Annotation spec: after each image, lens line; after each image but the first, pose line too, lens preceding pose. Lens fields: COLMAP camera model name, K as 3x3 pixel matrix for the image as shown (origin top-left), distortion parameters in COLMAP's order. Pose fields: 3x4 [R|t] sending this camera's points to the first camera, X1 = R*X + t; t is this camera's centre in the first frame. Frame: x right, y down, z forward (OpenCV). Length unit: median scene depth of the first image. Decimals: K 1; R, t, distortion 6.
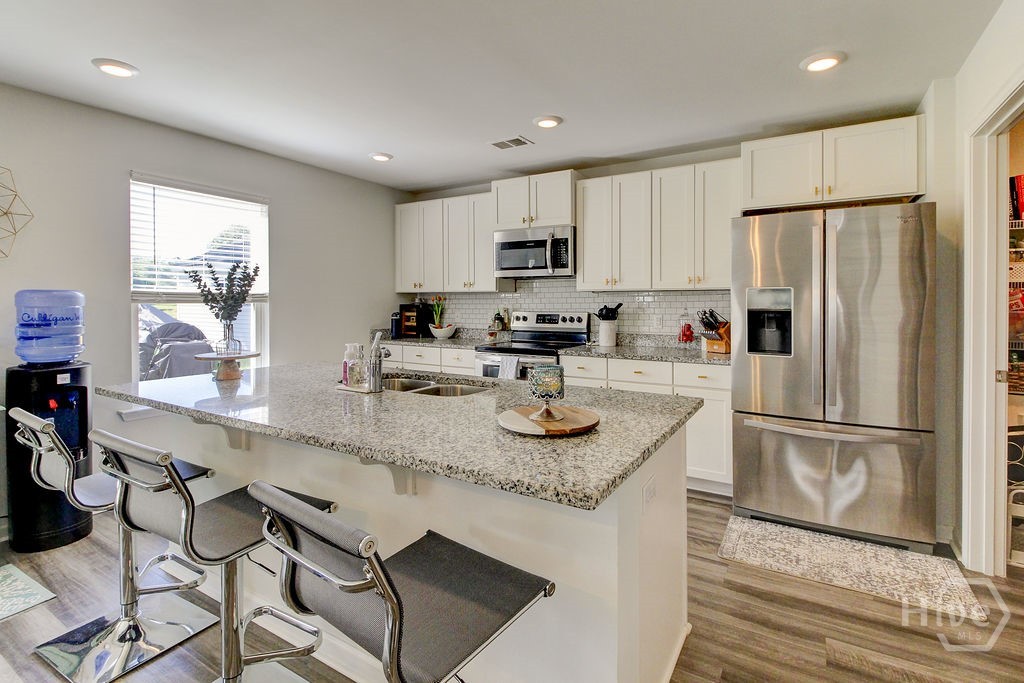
lens RADIAL K [[496.2, 0, 521.5], [0, 496.2, 311.2], [0, 0, 1]] dist [0.001345, 0.000148]
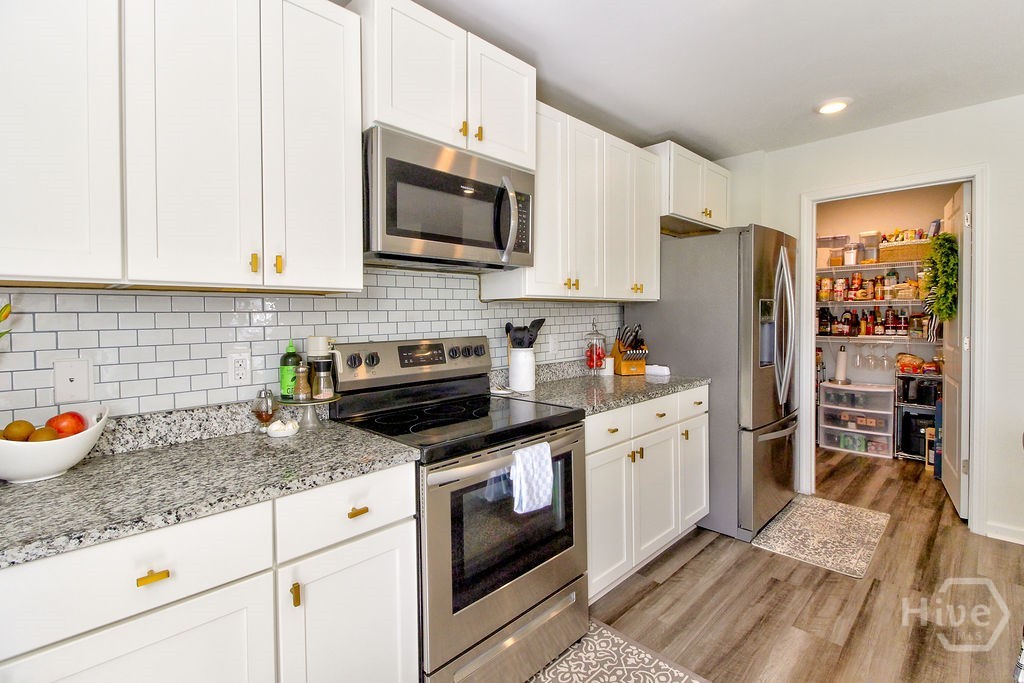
lens RADIAL K [[483.8, 0, 510.8], [0, 483.8, 322.0], [0, 0, 1]] dist [-0.002980, -0.000817]
pose [[0.229432, -0.013797, 0.973227, -0.405587], [0.032097, 0.999463, 0.006602, -0.016811], [-0.972795, 0.029723, 0.229751, 0.889399]]
